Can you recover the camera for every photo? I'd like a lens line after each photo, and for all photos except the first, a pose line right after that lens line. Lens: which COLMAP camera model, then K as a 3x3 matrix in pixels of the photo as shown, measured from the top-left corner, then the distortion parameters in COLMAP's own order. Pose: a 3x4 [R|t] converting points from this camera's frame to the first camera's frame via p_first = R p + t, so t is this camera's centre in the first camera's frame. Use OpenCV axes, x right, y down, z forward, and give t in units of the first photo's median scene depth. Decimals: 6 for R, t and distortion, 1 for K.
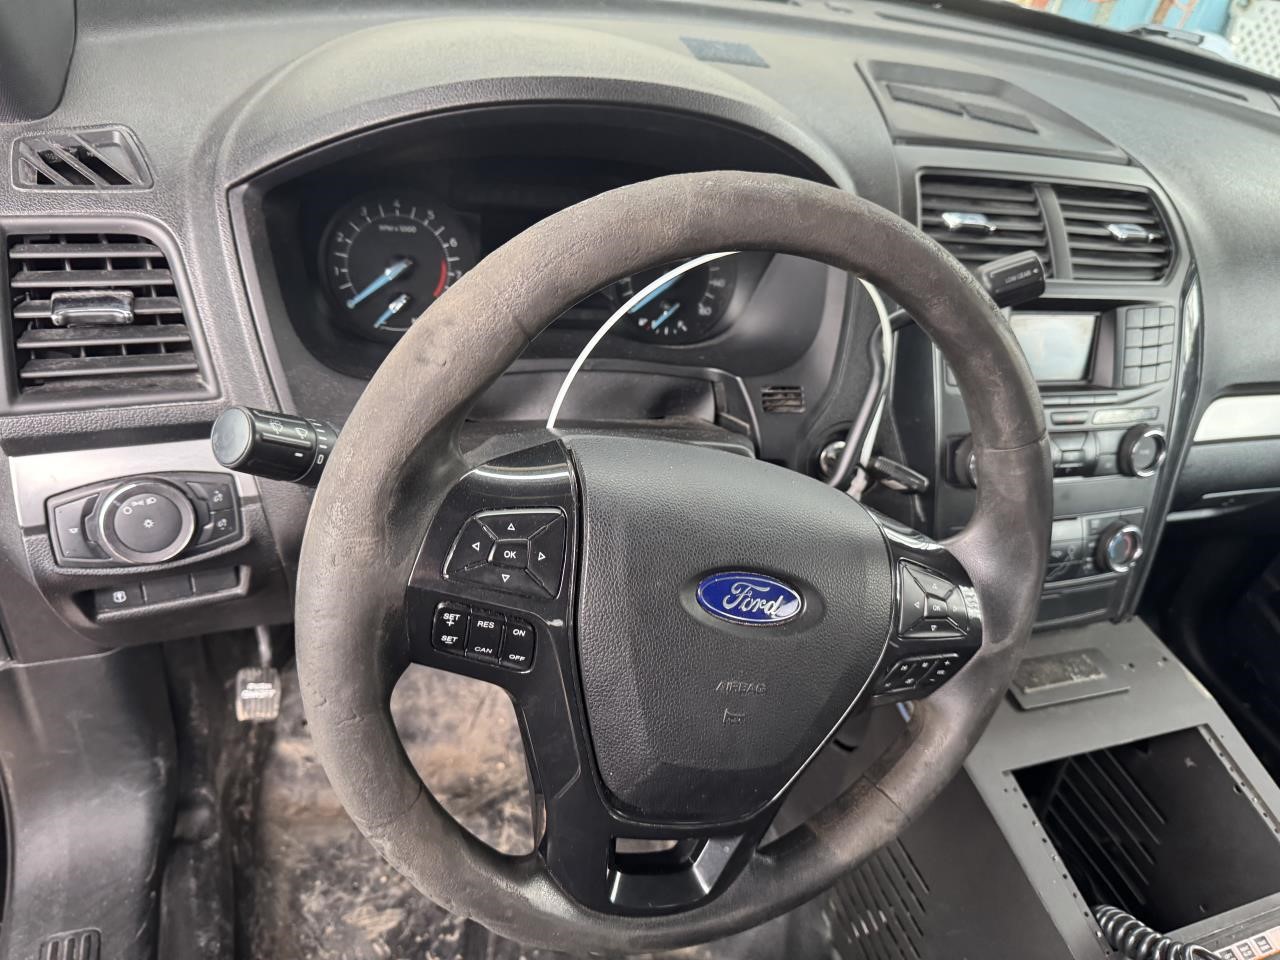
lens RADIAL K [[938.2, 0, 640.0], [0, 938.2, 480.0], [0, 0, 1]] dist [-0.020164, -0.004708]
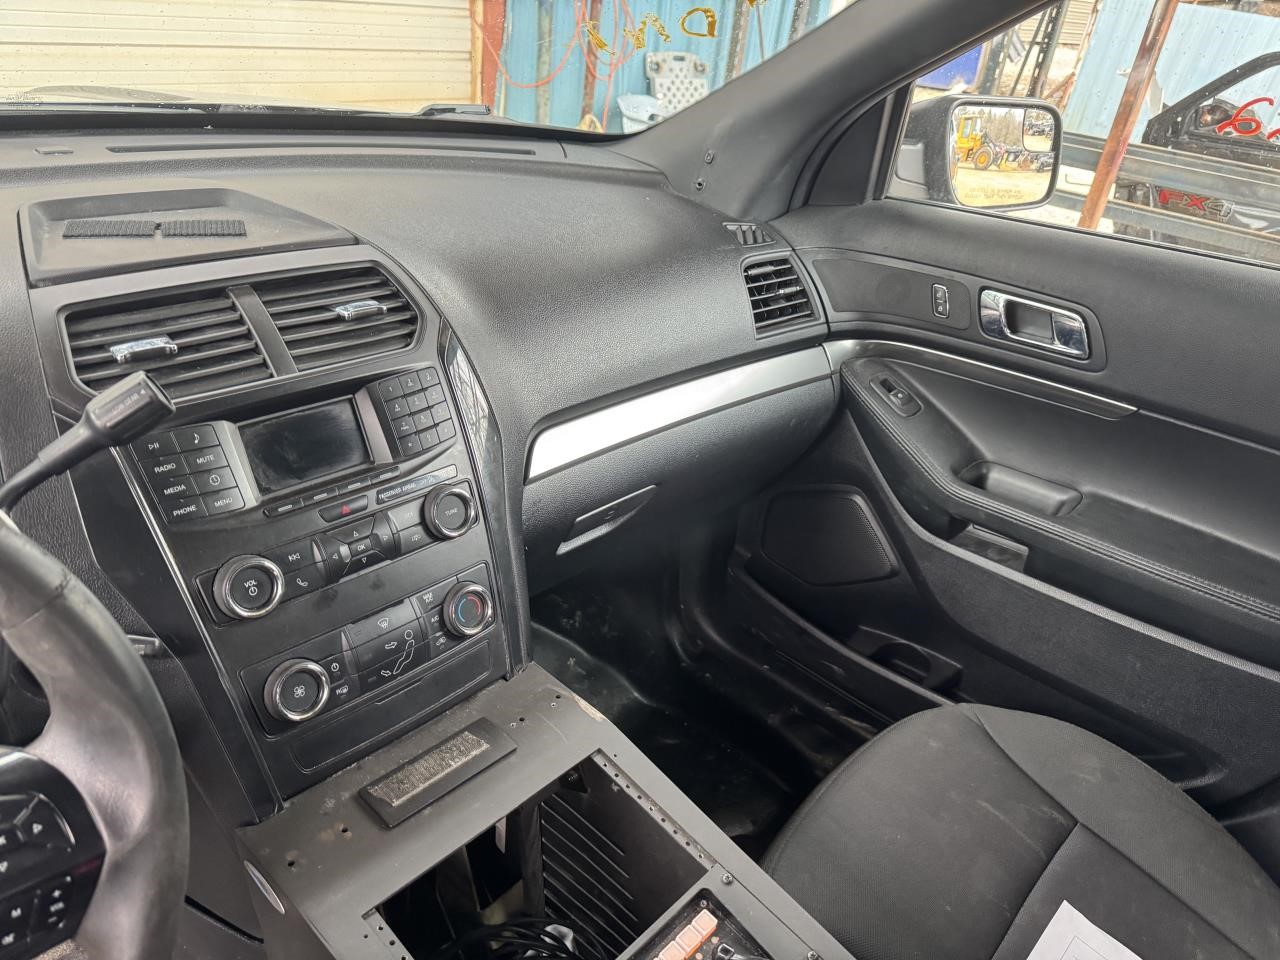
lens RADIAL K [[903.7, 0, 634.0], [0, 903.7, 474.1], [0, 0, 1]] dist [0.106595, -0.199459]
pose [[0.881025, -0.315137, 0.352823, 0.387245], [0.351458, 0.935249, -0.042264, 0.041592], [-0.316659, 0.161238, 0.934735, 0.030534]]
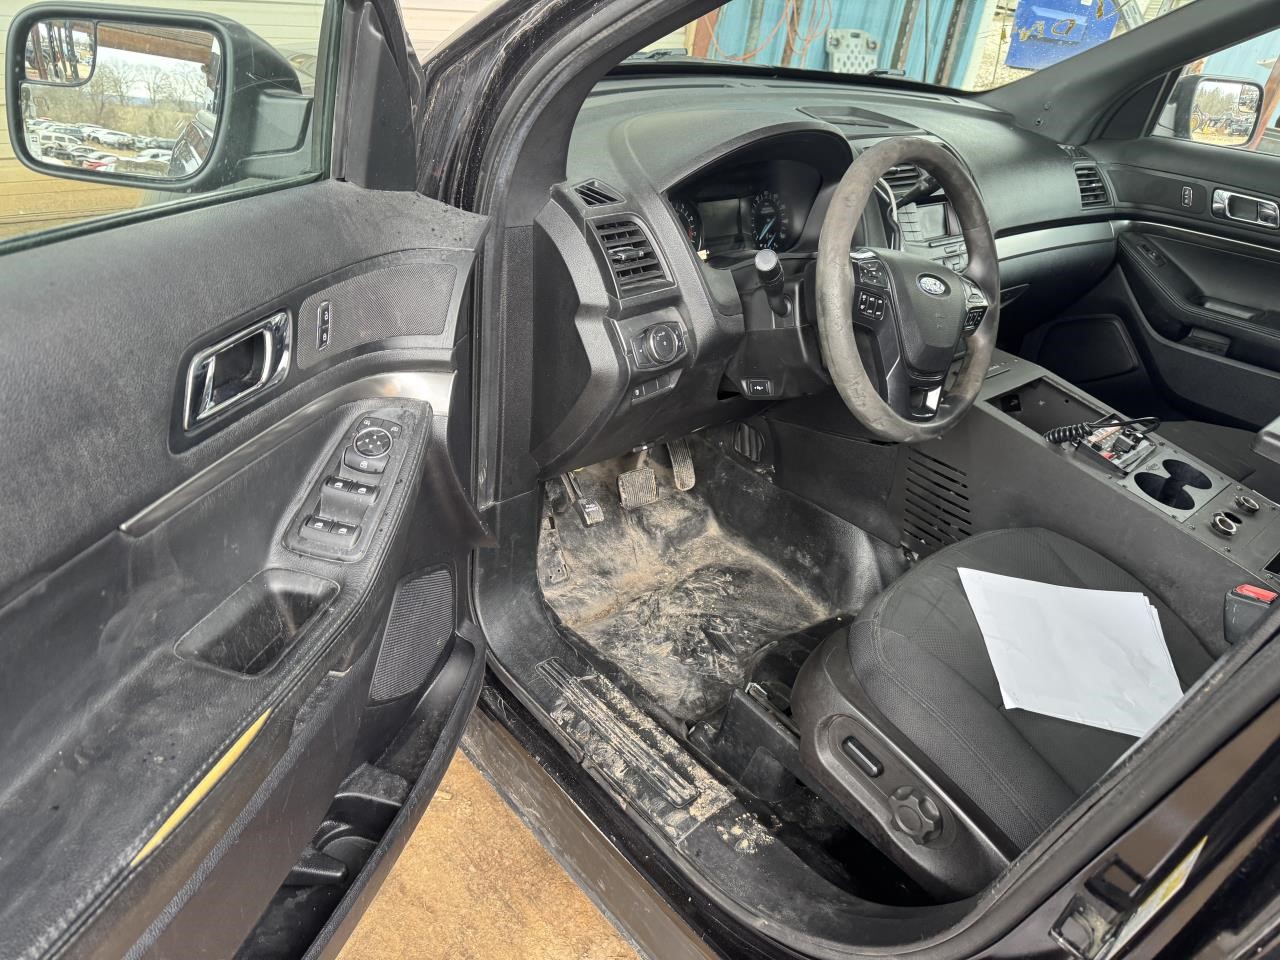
lens RADIAL K [[894.9, 0, 640.0], [0, 894.9, 480.0], [0, 0, 1]] dist [0.051024, -0.059941]
pose [[0.922791, -0.266054, 0.278699, -0.899431], [0.284946, 0.958110, -0.028835, 0.290318], [-0.259352, 0.106022, 0.959946, -0.730286]]
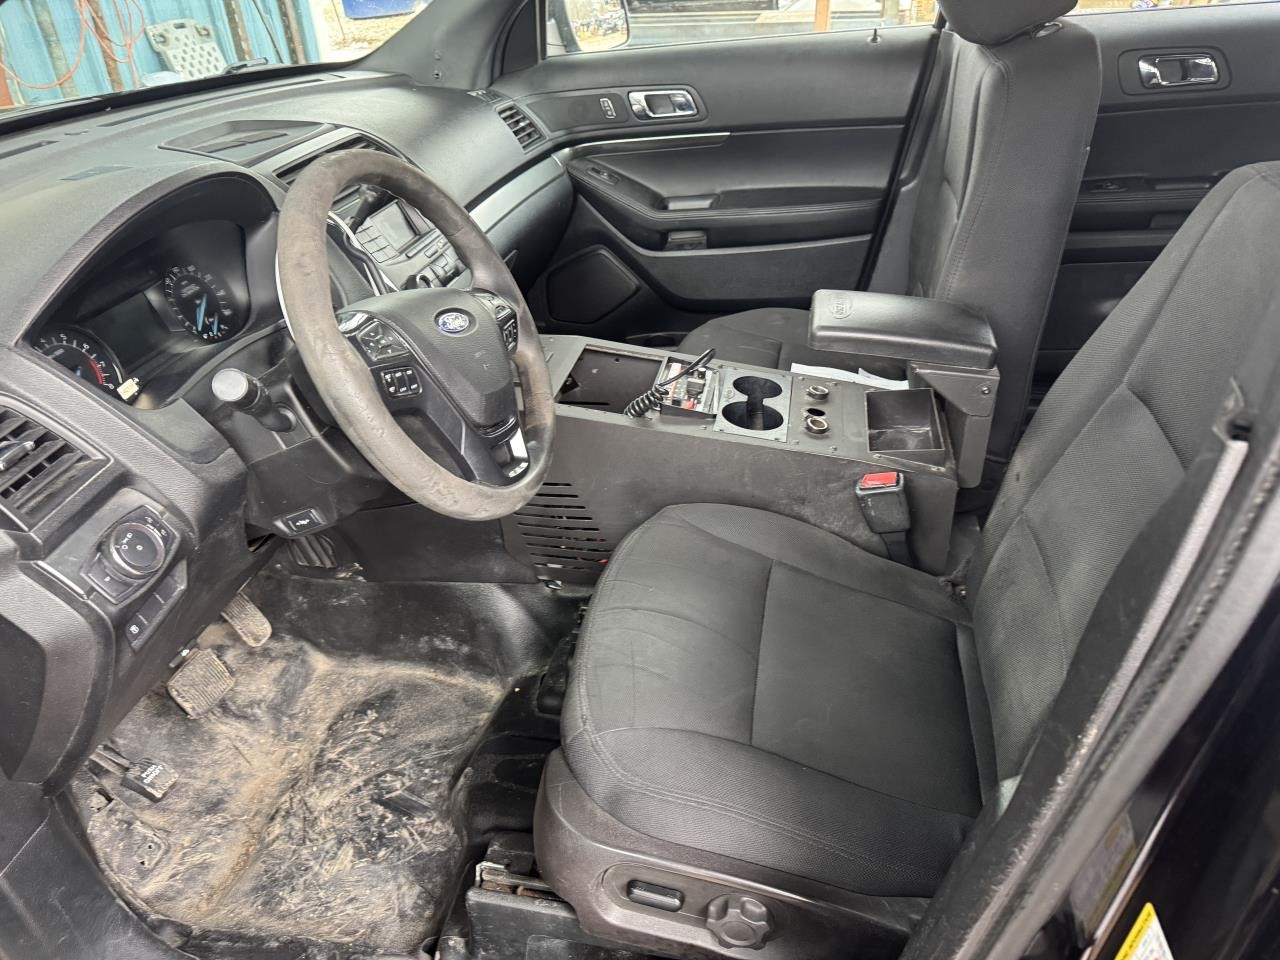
lens RADIAL K [[900.9, 0, 640.0], [0, 900.9, 481.9], [0, 0, 1]] dist [0.114108, -0.175101]
pose [[0.483303, -0.631899, 0.605905, -0.677262], [0.655533, 0.719944, 0.227942, 0.113396], [-0.580254, 0.287026, 0.762182, -0.433252]]
